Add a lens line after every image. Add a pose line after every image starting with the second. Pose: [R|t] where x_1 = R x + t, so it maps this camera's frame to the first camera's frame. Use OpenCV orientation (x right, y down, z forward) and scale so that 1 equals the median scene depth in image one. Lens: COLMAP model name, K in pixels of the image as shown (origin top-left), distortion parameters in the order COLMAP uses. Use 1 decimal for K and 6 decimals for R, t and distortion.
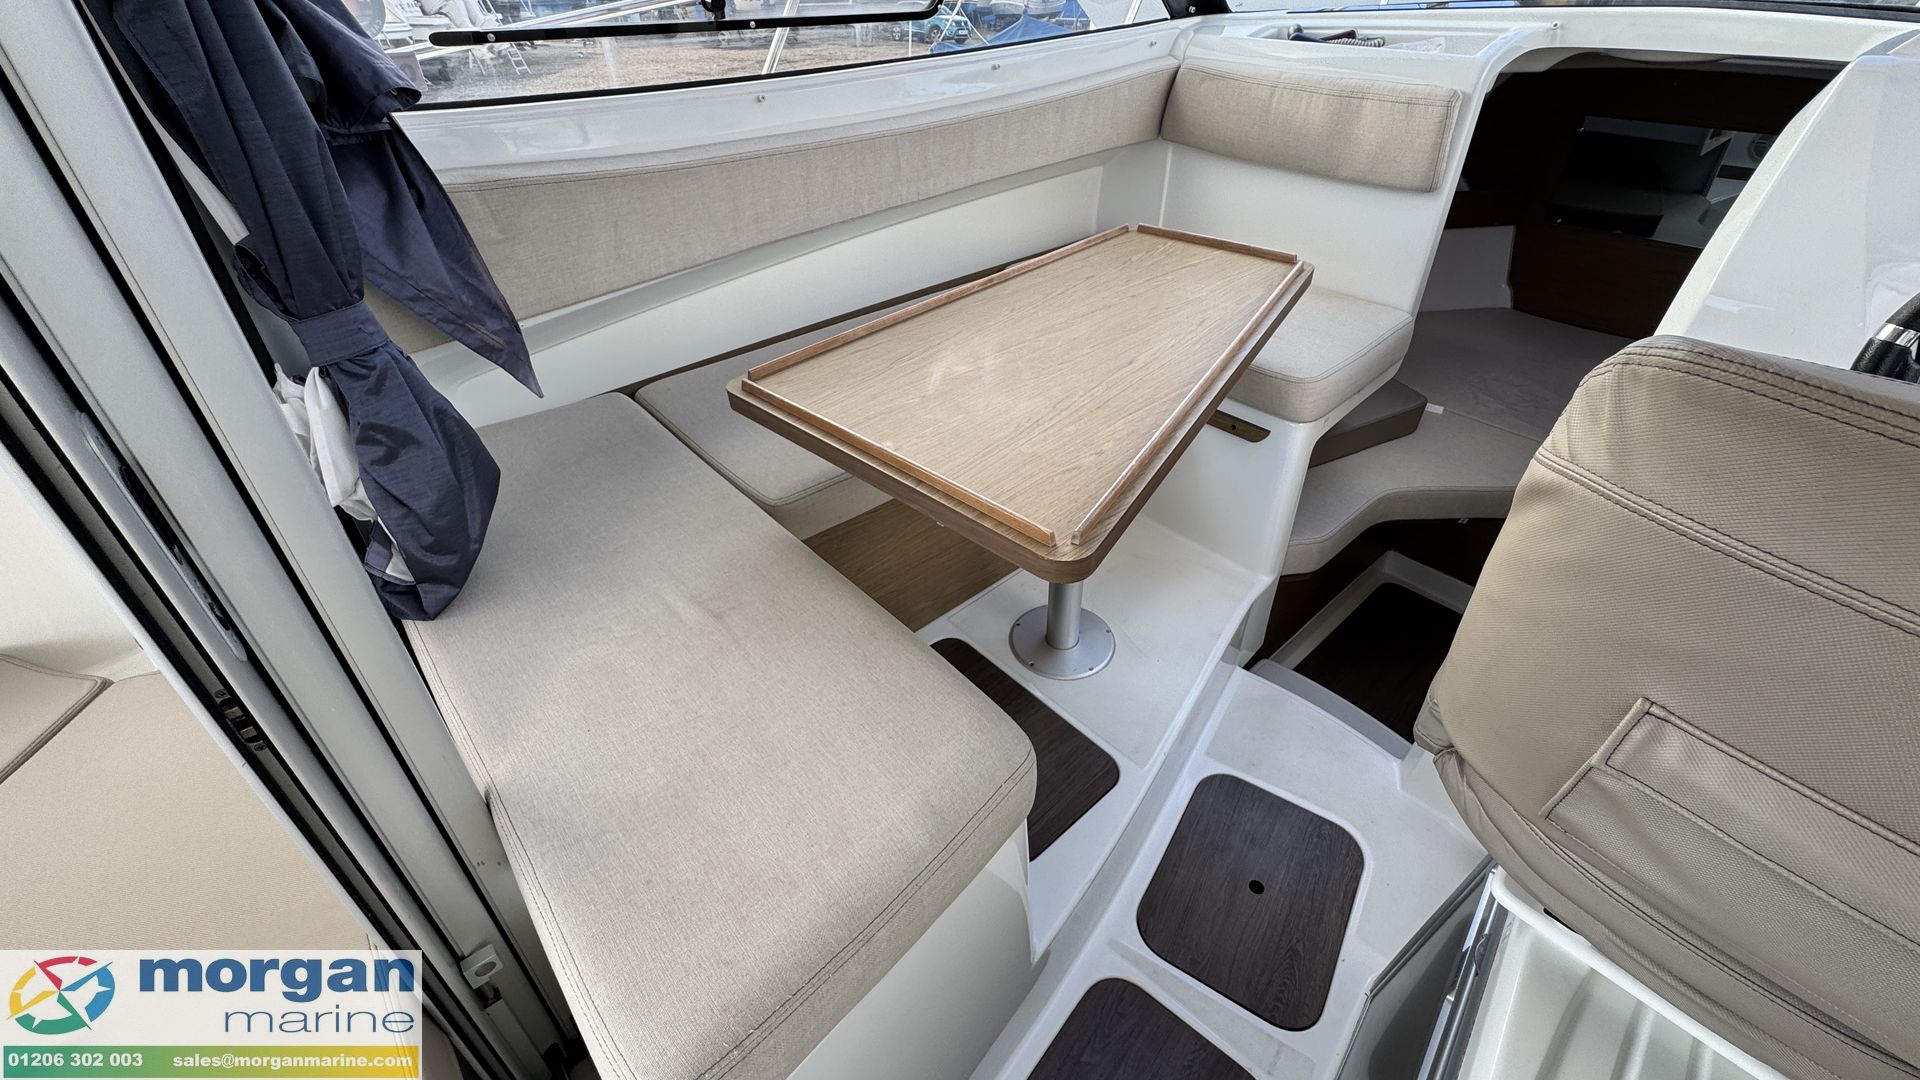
lens RADIAL K [[764.7, 0, 960.2], [0, 764.7, 535.9], [0, 0, 1]] dist [-0.004029, -0.000451]
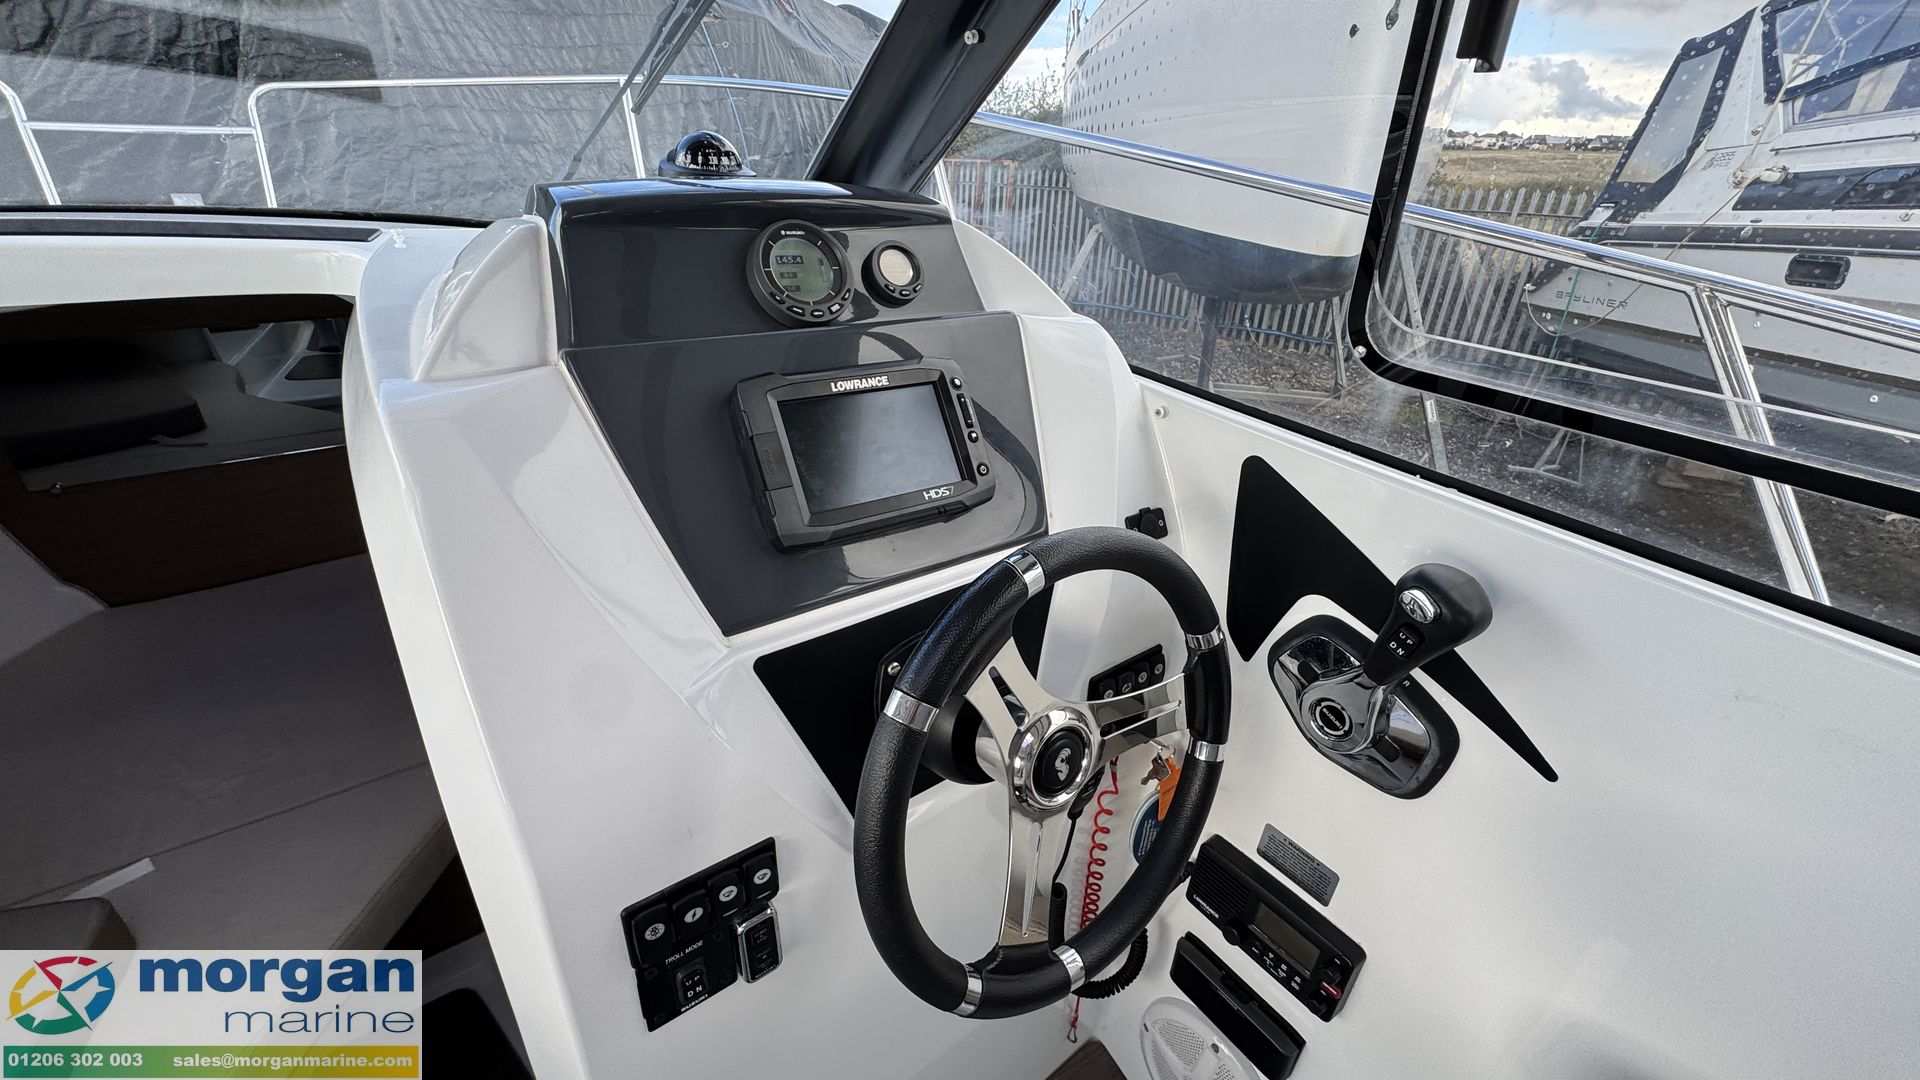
lens RADIAL K [[764.7, 0, 959.0], [0, 764.7, 533.0], [0, 0, 1]] dist [-0.004029, -0.000451]
pose [[0.062040, -0.451239, 0.890244, 0.475004], [0.558738, 0.754797, 0.343647, -0.352216], [-0.827020, 0.476093, 0.298952, 0.377157]]
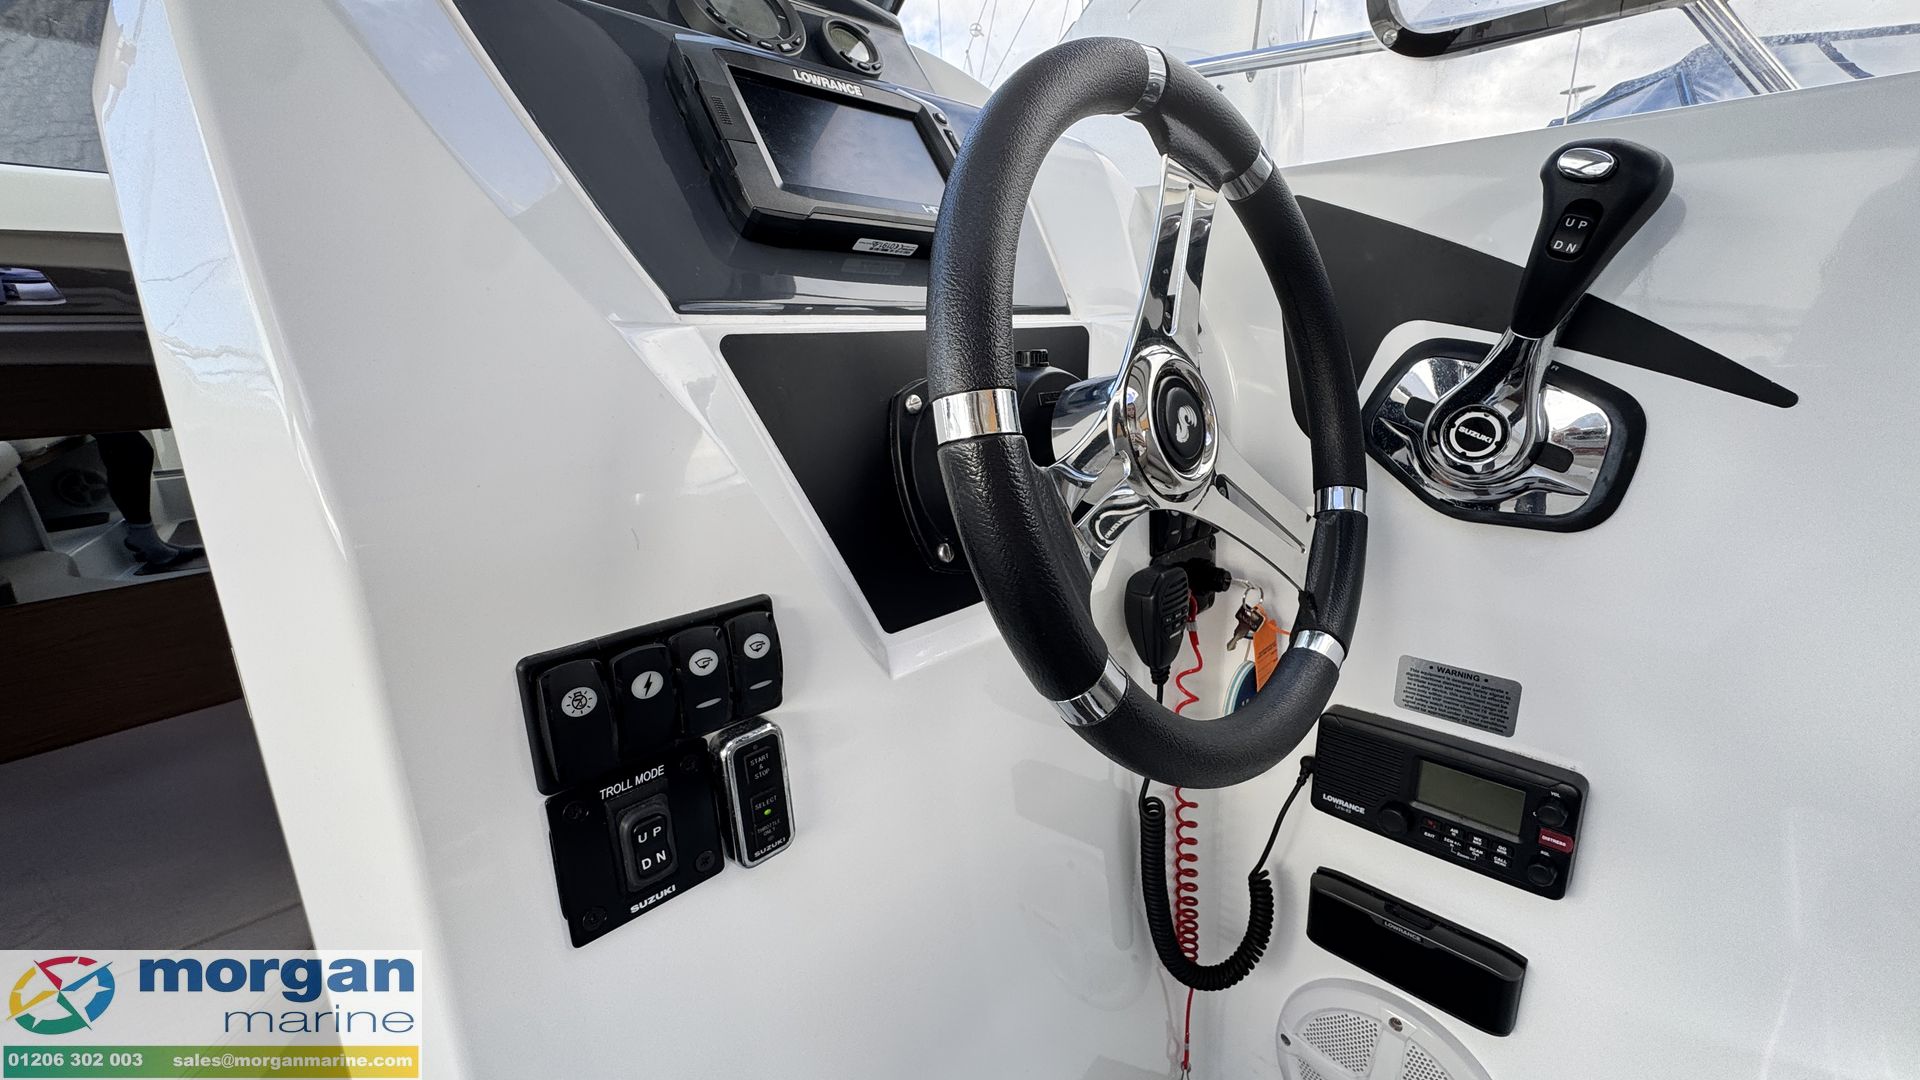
lens RADIAL K [[764.7, 0, 959.3], [0, 764.7, 536.1], [0, 0, 1]] dist [-0.004029, -0.000451]
pose [[-0.069203, -0.240315, 0.968225, 0.507021], [0.625640, 0.745512, 0.229754, -0.174168], [-0.777037, 0.621660, 0.098759, 0.574939]]
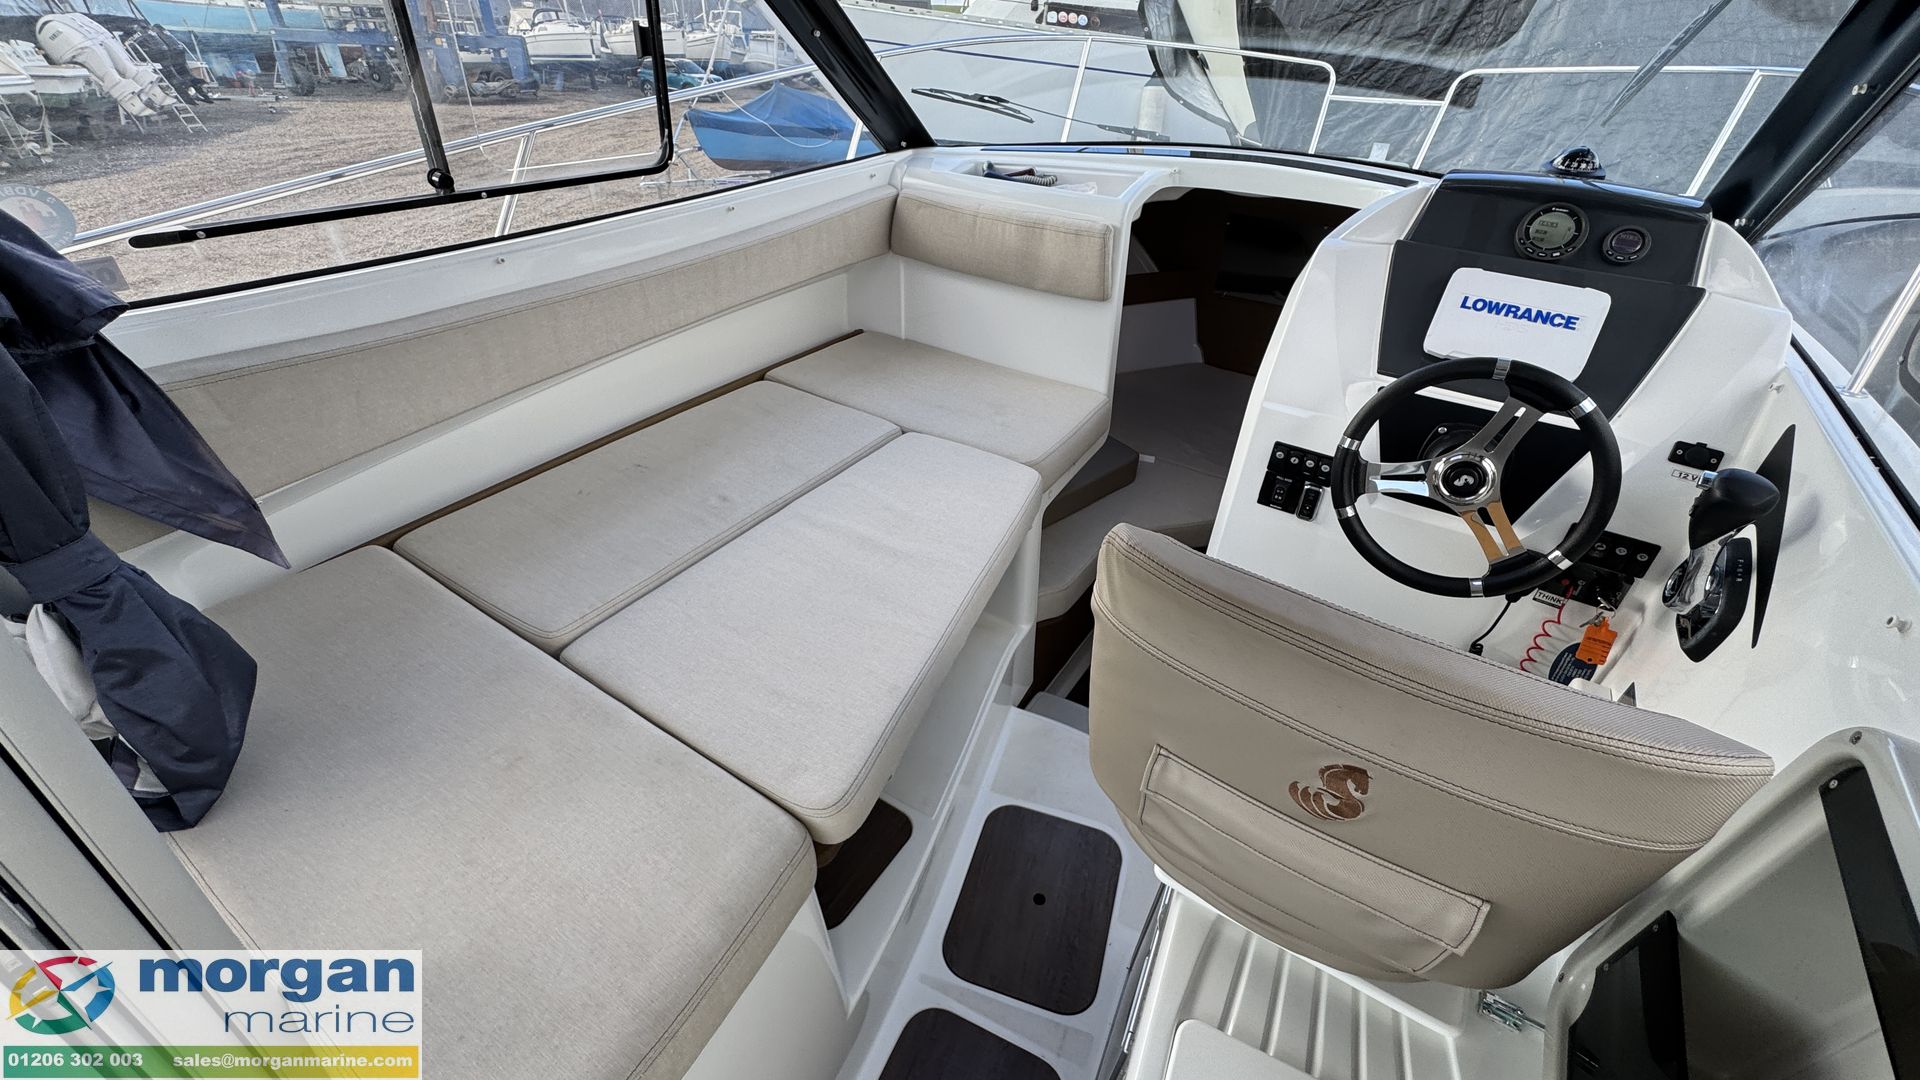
lens RADIAL K [[764.7, 0, 959.6], [0, 764.7, 534.3], [0, 0, 1]] dist [-0.004029, -0.000451]
pose [[0.964090, -0.118634, 0.237606, 0.059385], [0.131414, 0.990575, -0.038630, -0.070122], [-0.230783, 0.068467, 0.970593, -0.157318]]
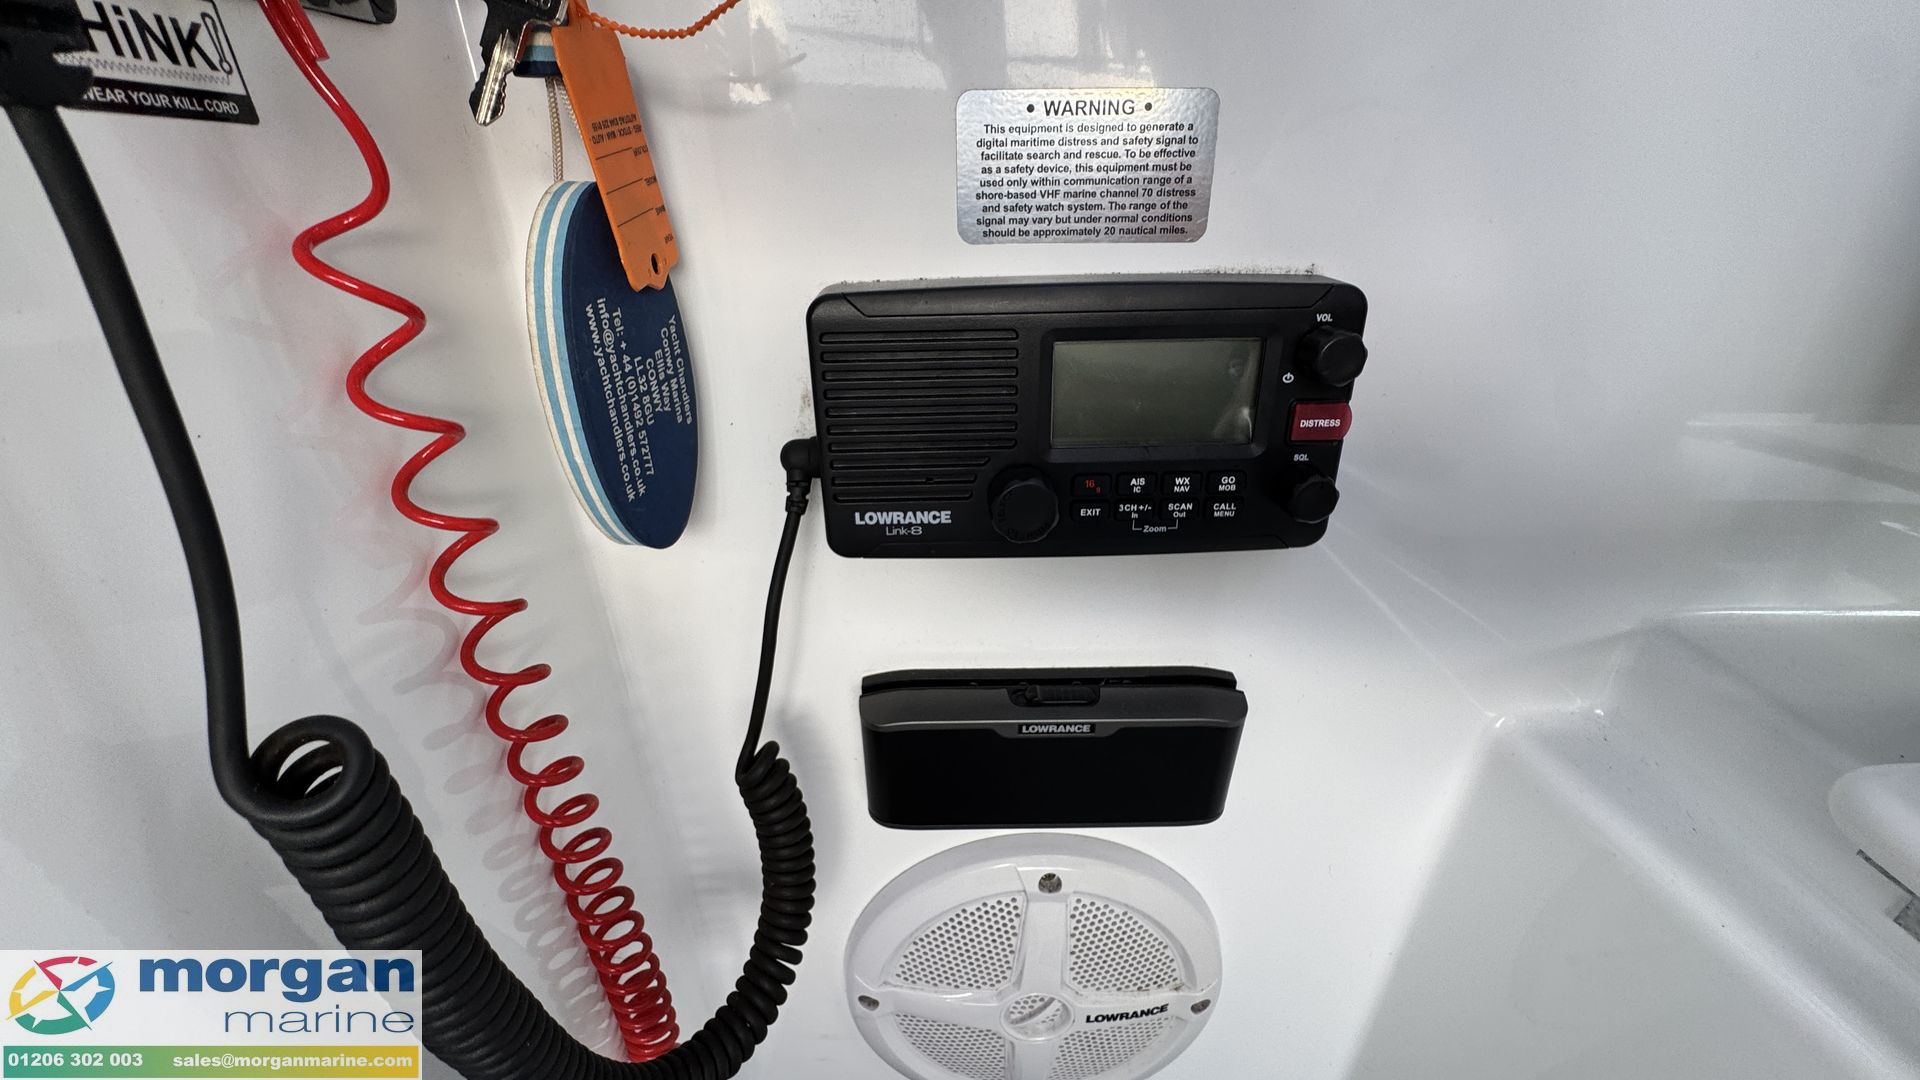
lens RADIAL K [[764.7, 0, 952.8], [0, 764.7, 551.8], [0, 0, 1]] dist [-0.004029, -0.000451]
pose [[-0.777601, -0.285249, 0.560330, 0.782406], [0.385379, 0.487931, 0.783203, 0.059256], [-0.496811, 0.824958, -0.269486, 0.592780]]
